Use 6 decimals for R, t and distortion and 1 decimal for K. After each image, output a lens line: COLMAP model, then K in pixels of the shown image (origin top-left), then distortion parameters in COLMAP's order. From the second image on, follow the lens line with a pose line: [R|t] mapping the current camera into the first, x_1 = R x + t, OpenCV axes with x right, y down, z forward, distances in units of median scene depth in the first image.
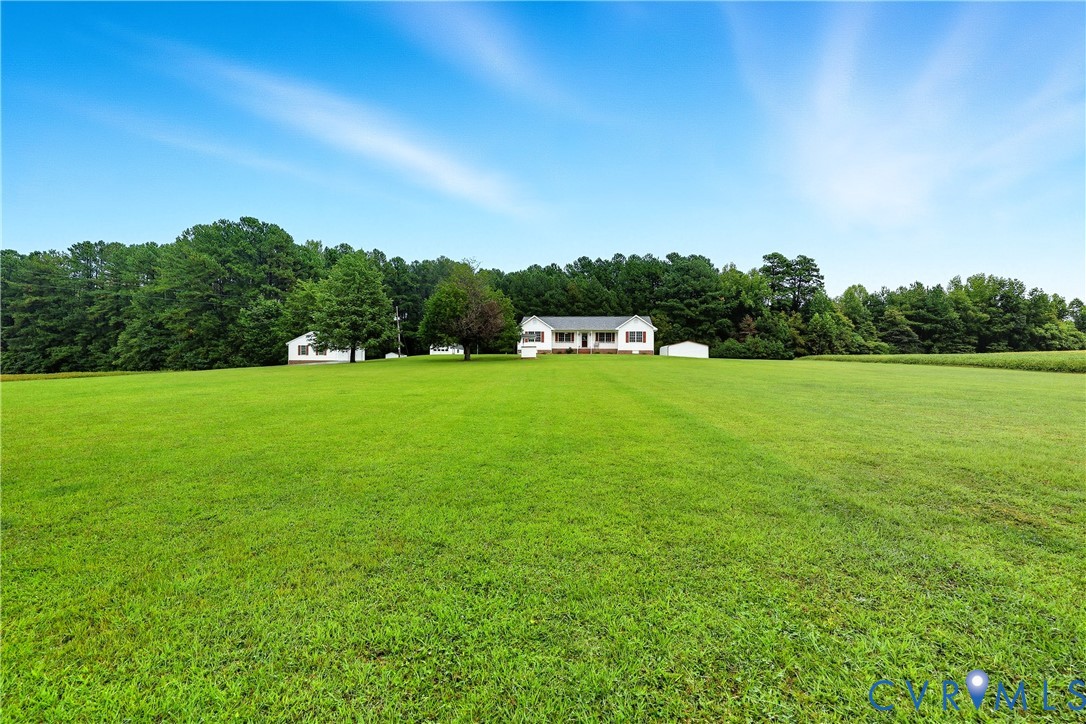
lens RADIAL K [[441.3, 0, 543.0], [0, 441.3, 362.0], [0, 0, 1]] dist [0.002737, 0.000226]
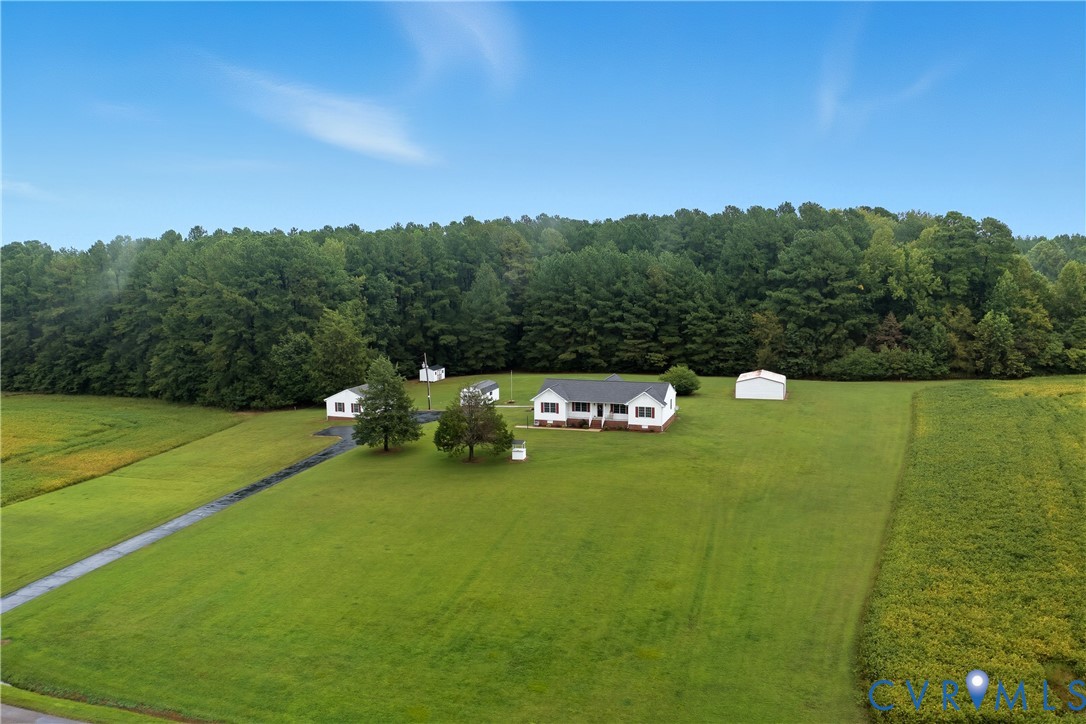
lens RADIAL K [[818.5, 0, 543.0], [0, 818.5, 362.0], [0, 0, 1]] dist [-0.008173, 0.000469]
pose [[0.978164, 0.002725, -0.207818, 0.254837], [0.022640, 0.992567, 0.119576, -0.276153], [0.206599, -0.121670, 0.970831, -0.594623]]
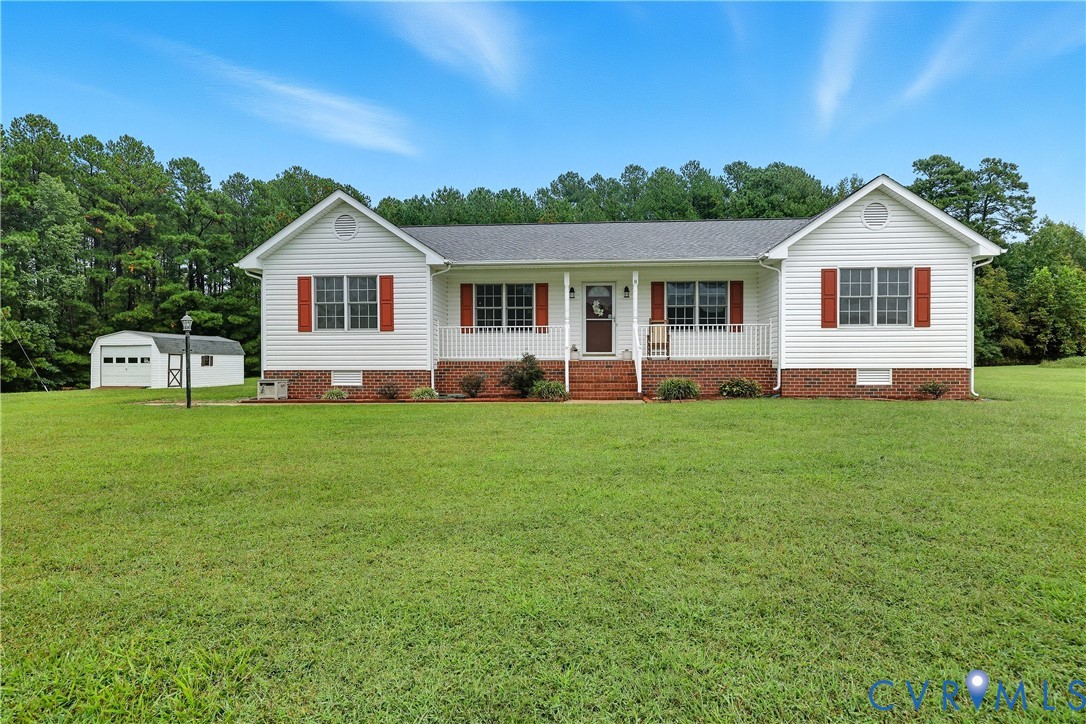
lens RADIAL K [[570.0, 0, 543.0], [0, 570.0, 362.0], [0, 0, 1]] dist [0.004415, 0.001125]
pose [[0.998651, -0.013909, 0.050021, 0.038708], [0.013561, 0.999882, 0.007274, -0.022520], [-0.050117, -0.006586, 0.998722, 0.523834]]
